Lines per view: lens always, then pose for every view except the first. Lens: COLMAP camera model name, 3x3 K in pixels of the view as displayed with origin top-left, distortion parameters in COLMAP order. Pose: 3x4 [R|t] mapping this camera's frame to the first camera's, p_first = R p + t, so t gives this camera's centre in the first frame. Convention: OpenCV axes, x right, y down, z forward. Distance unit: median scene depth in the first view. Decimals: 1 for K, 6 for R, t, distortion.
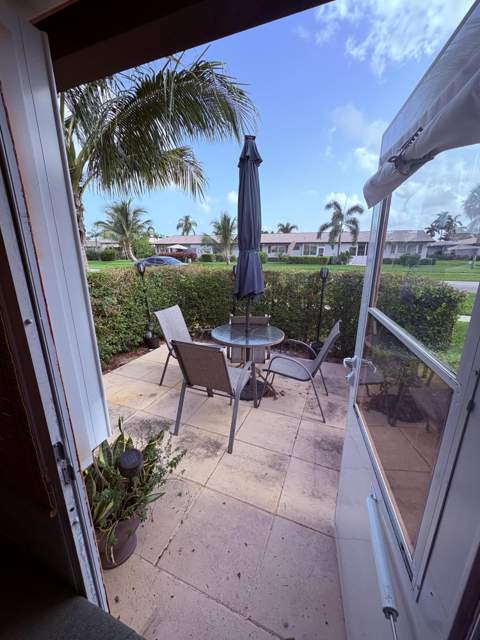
lens RADIAL K [[254.4, 0, 240.0], [0, 254.4, 320.0], [0, 0, 1]] dist [0.000238, 0.000202]
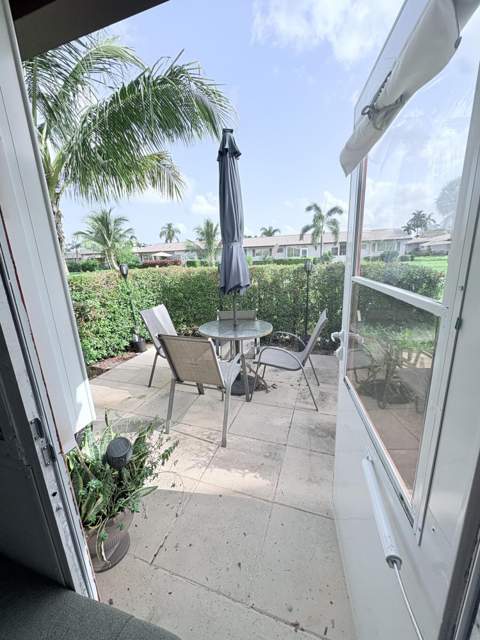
lens RADIAL K [[254.4, 0, 240.0], [0, 254.4, 320.0], [0, 0, 1]] dist [0.000238, 0.000202]
pose [[0.997467, -0.053747, 0.046599, 0.001754], [0.054674, 0.998326, -0.018866, 0.041098], [-0.045507, 0.021366, 0.998736, 0.006920]]
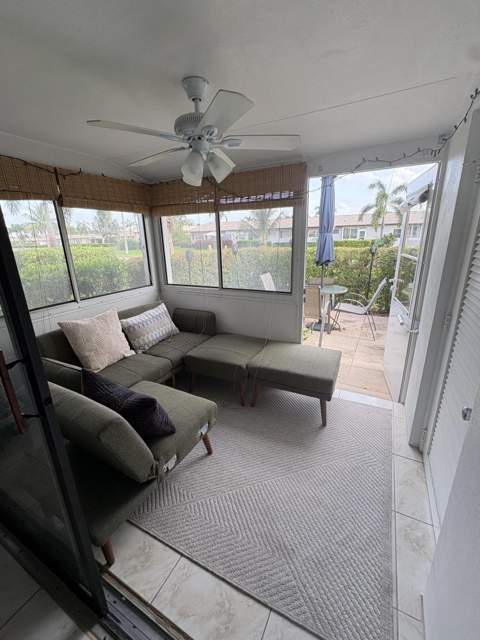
lens RADIAL K [[268.5, 0, 240.0], [0, 268.5, 320.0], [0, 0, 1]] dist [0.000005, 0.000039]
pose [[0.994026, 0.006711, -0.108933, -0.270604], [-0.002925, 0.999387, 0.034878, 0.180473], [0.109100, -0.034351, 0.993437, -0.633963]]
